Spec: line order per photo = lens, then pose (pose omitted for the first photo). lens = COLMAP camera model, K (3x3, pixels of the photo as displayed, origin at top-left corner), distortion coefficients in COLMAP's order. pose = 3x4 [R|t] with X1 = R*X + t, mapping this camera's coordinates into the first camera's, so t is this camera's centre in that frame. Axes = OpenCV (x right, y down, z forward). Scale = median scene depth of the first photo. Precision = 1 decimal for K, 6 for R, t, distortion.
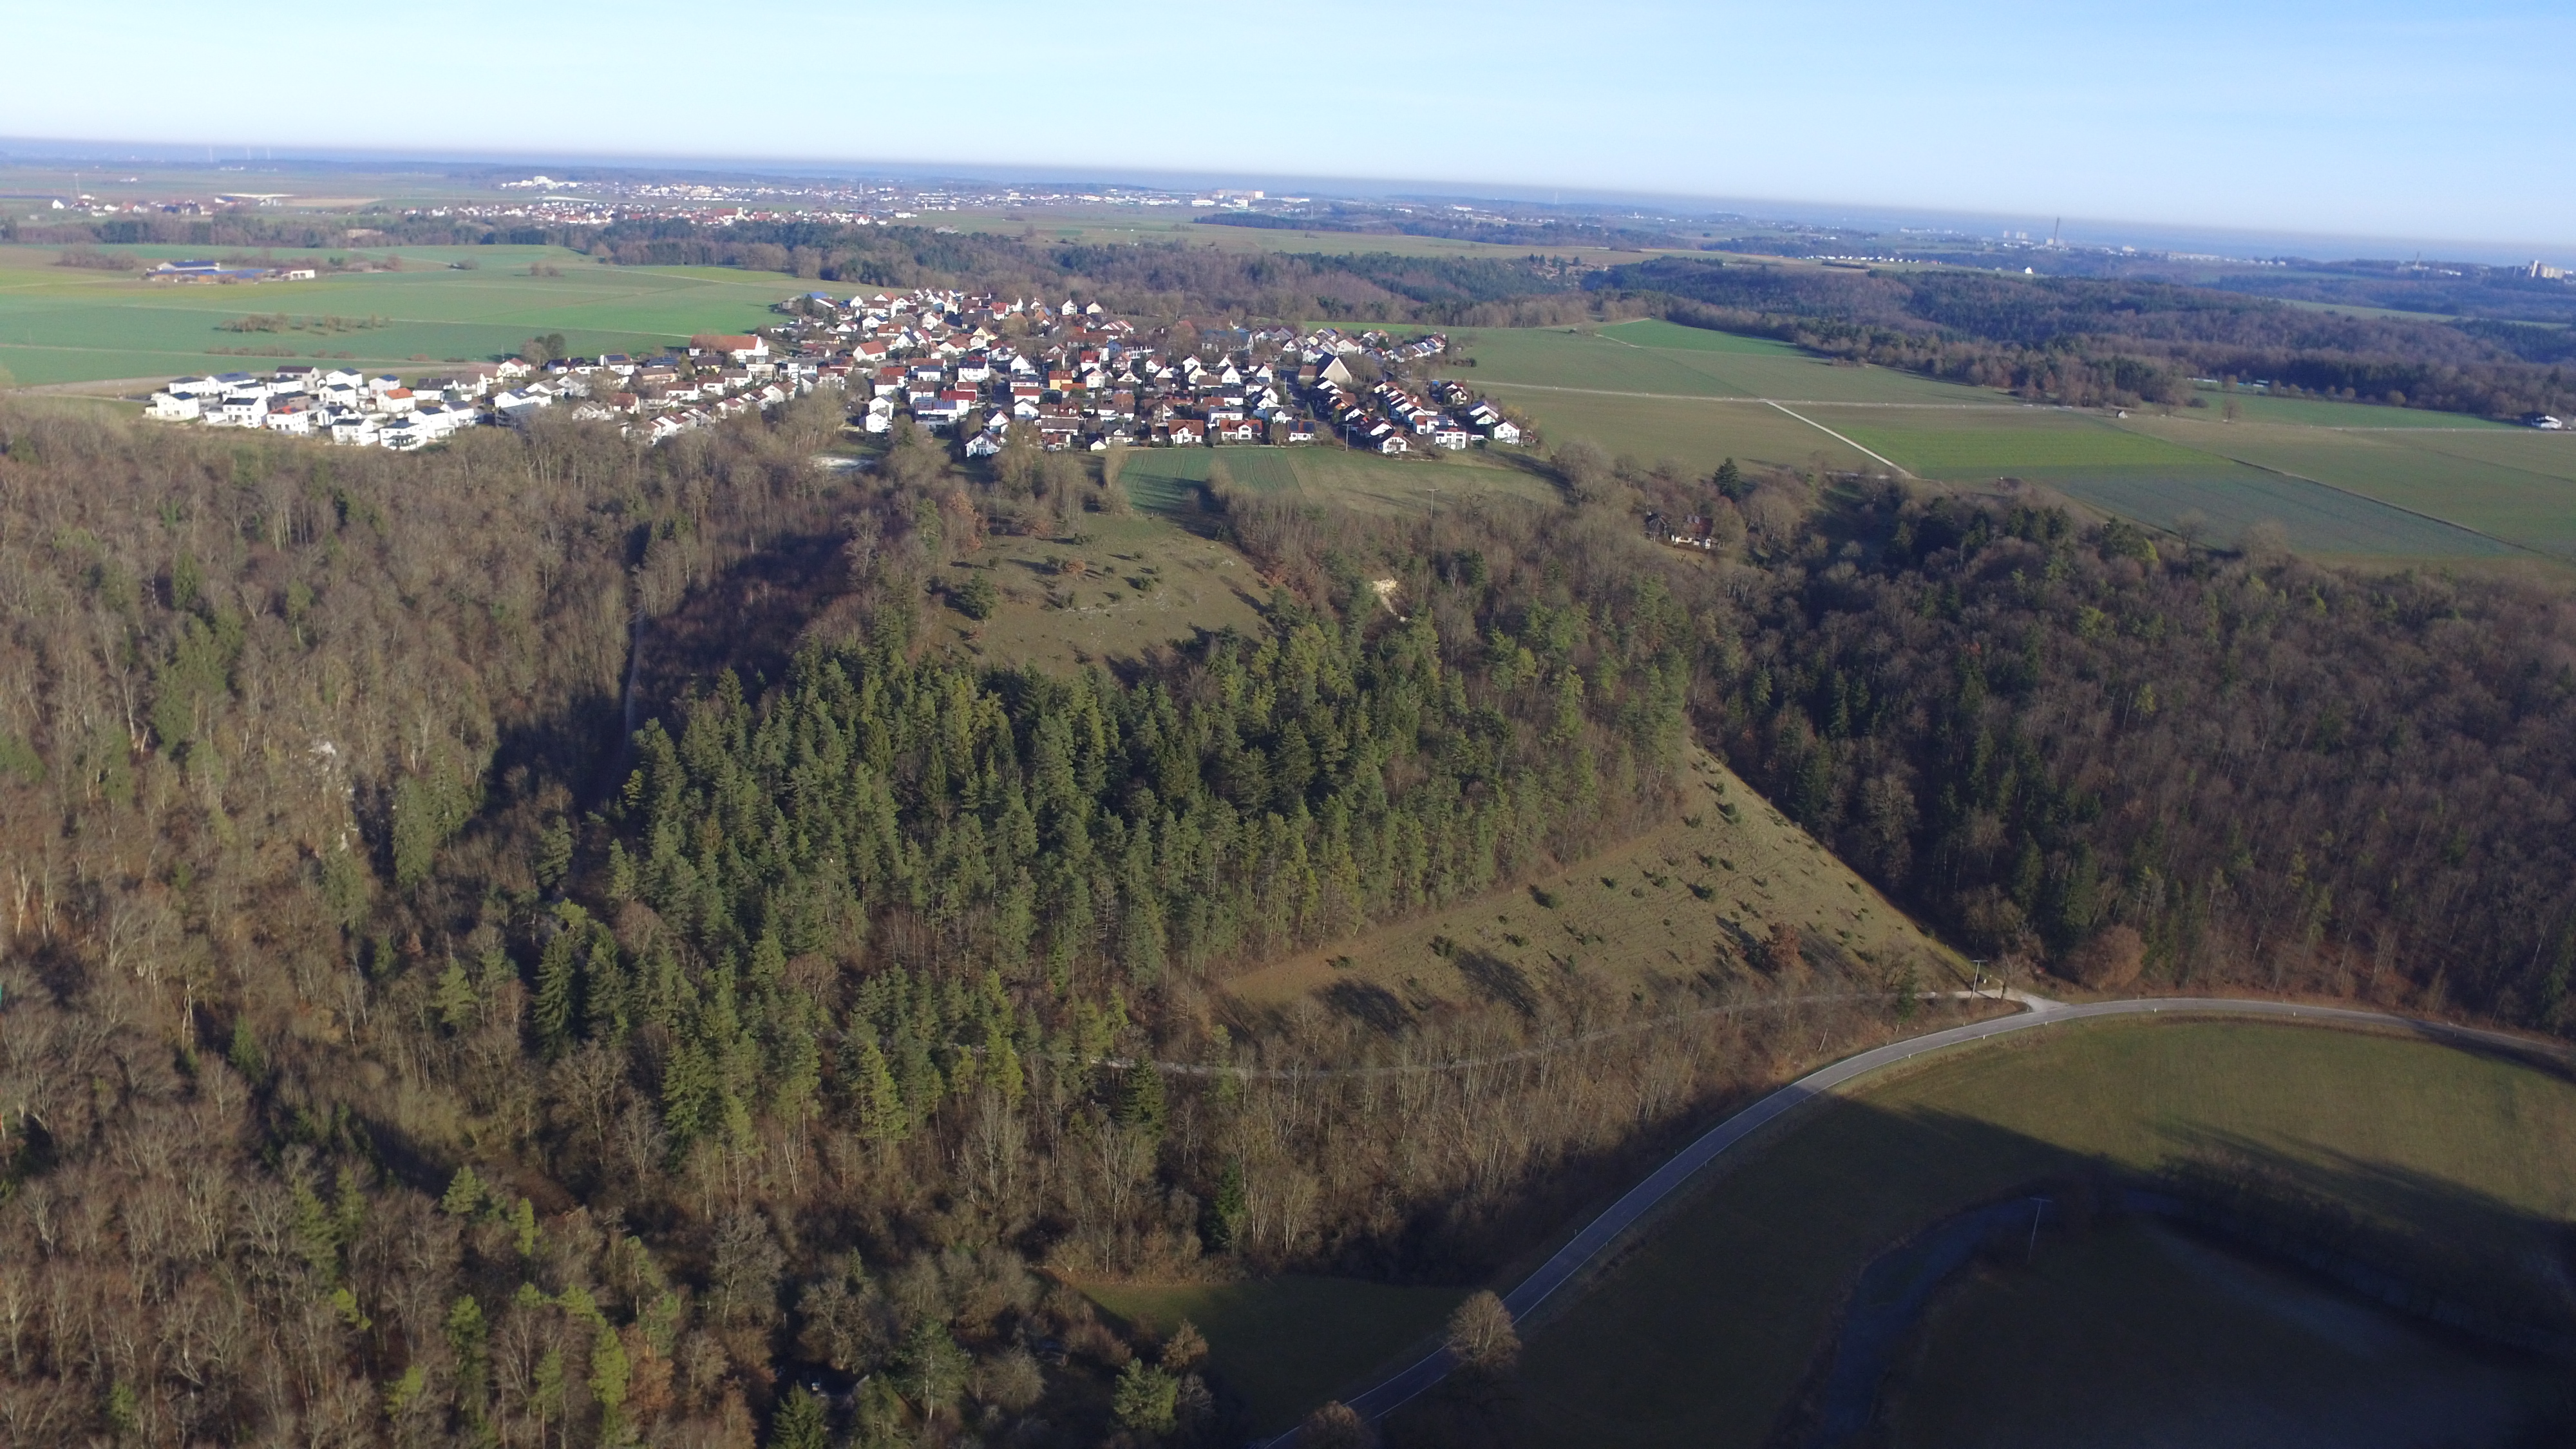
lens RADIAL K [[1738.3, 0, 1269.3], [0, 1738.3, 754.9], [0, 0, 1]] dist [-0.119445, 0.088371]
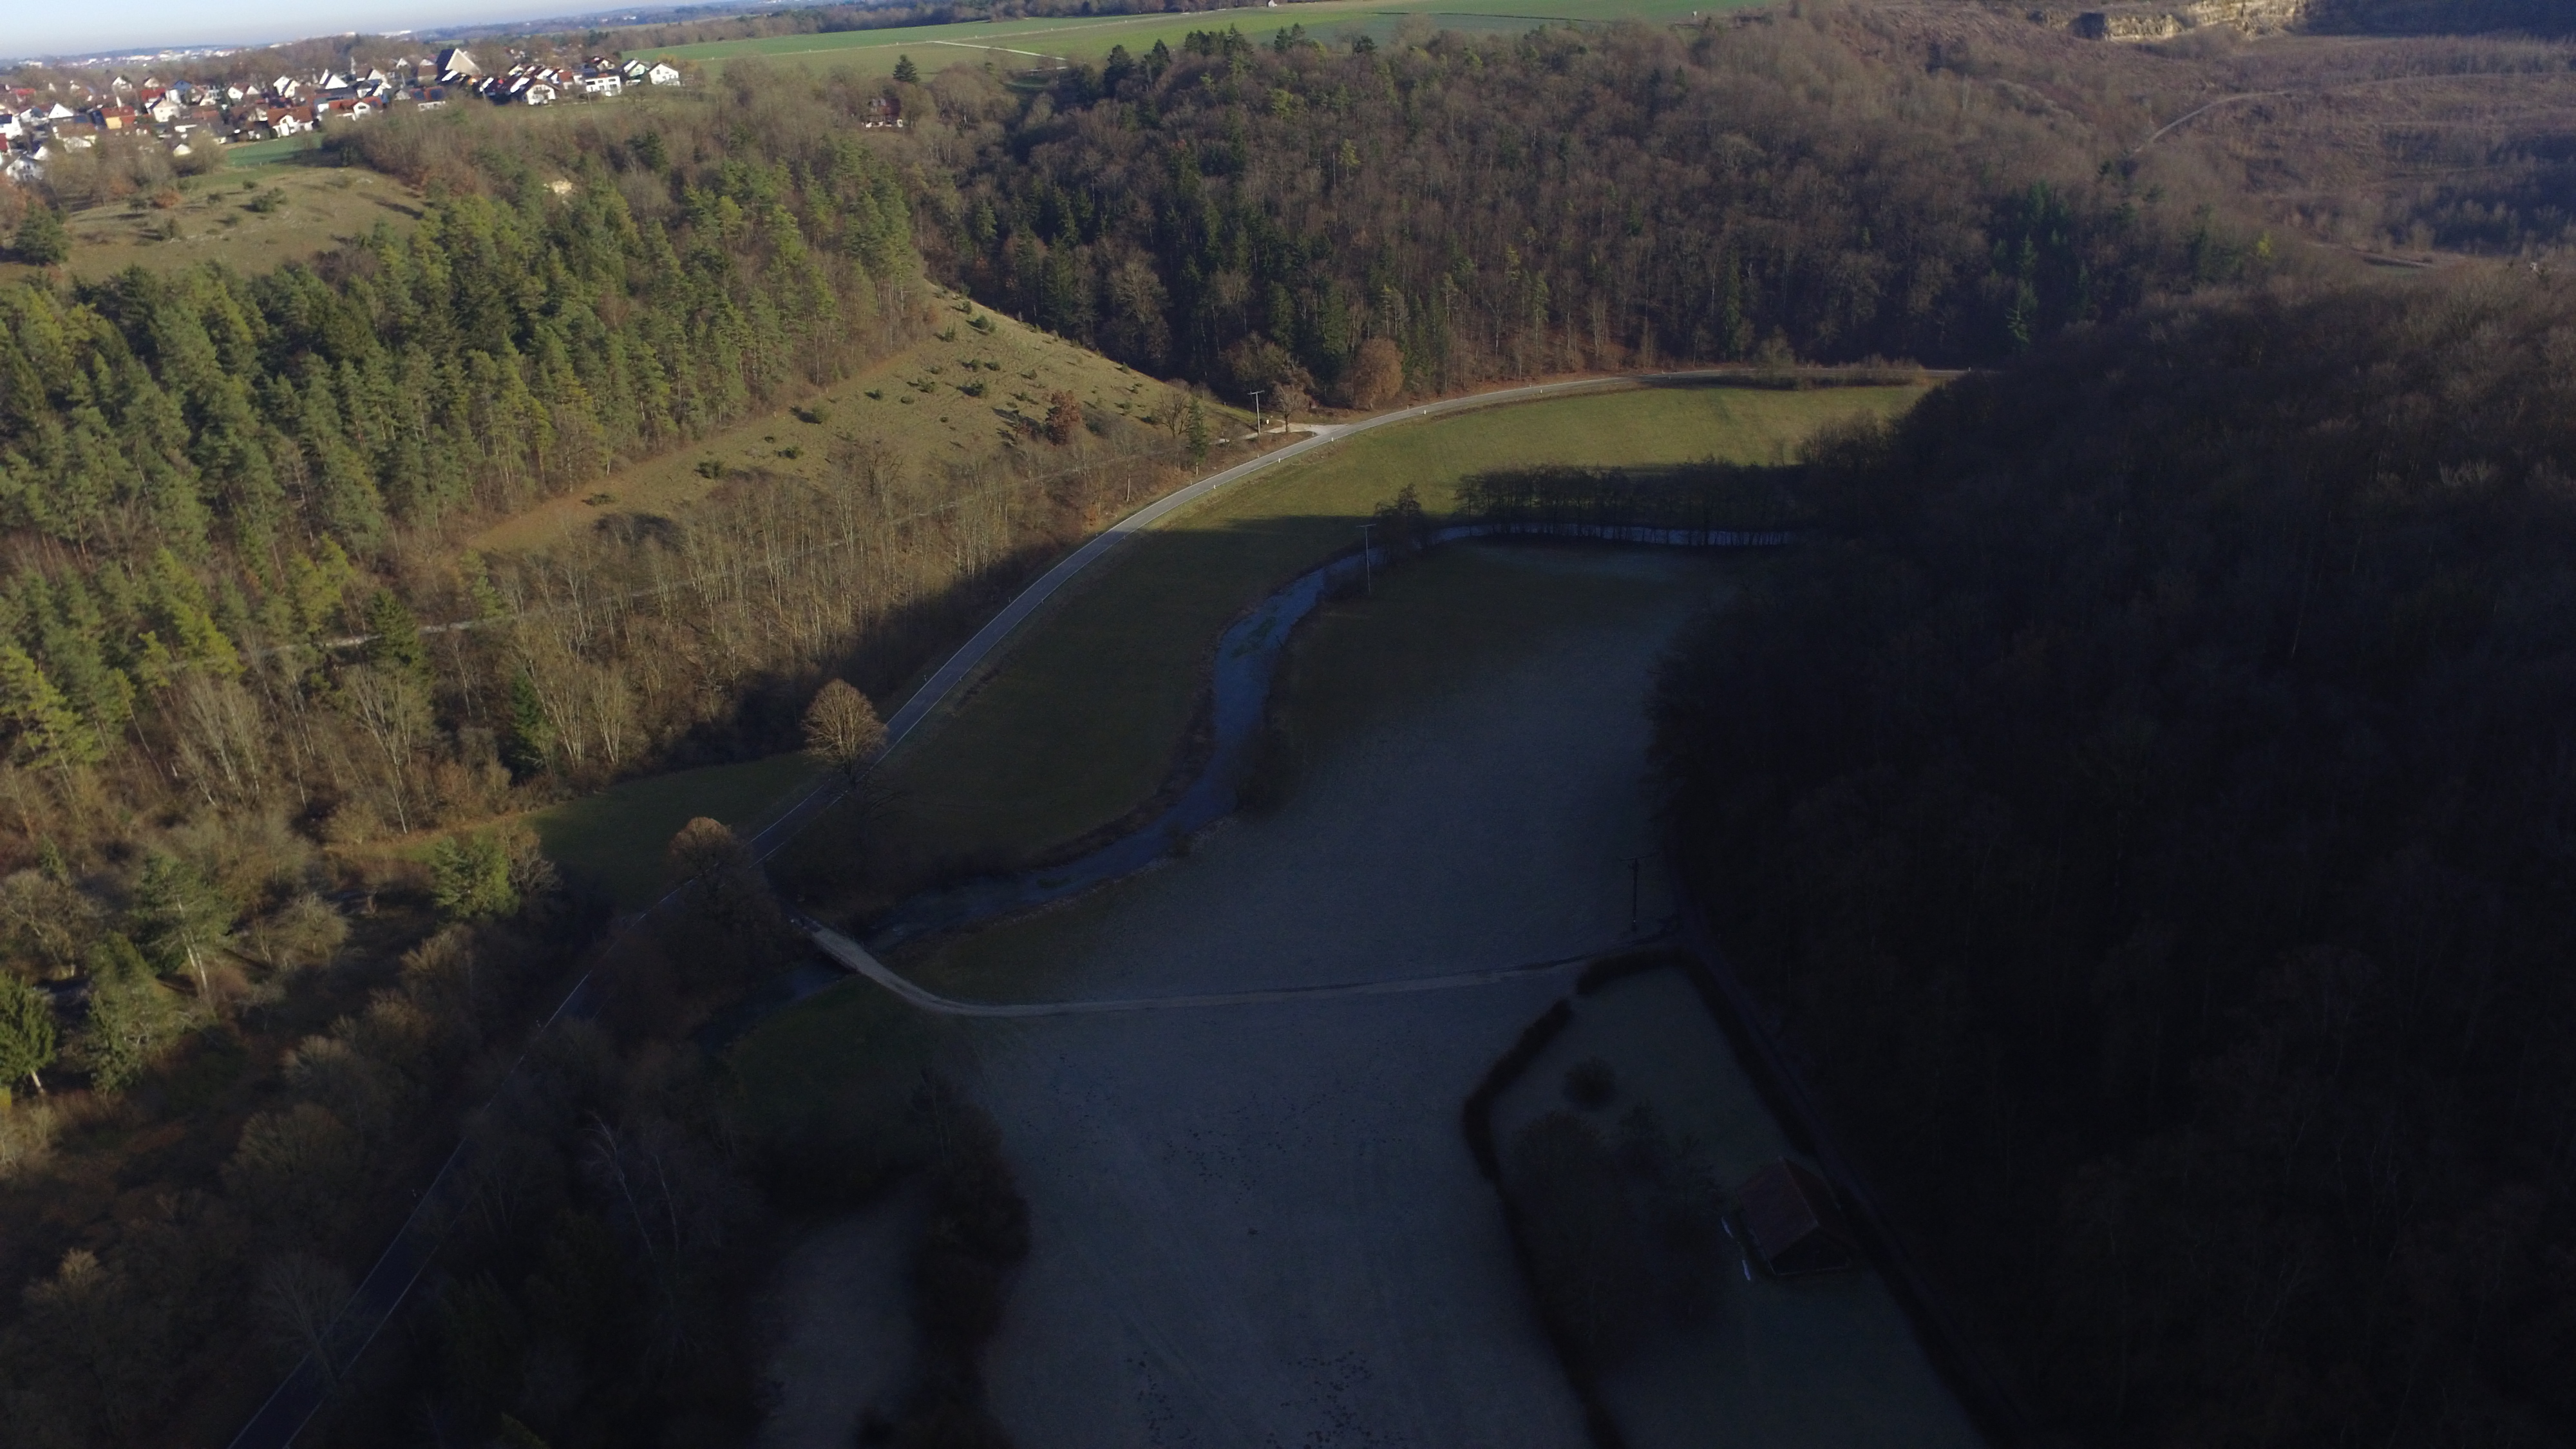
lens RADIAL K [[1738.3, 0, 1255.9], [0, 1738.3, 741.9], [0, 0, 1]] dist [-0.119445, 0.088371]
pose [[0.891732, -0.267849, 0.364790, -0.009666], [0.232886, 0.962722, 0.137591, 0.170803], [-0.388045, -0.037739, 0.920867, 0.052559]]
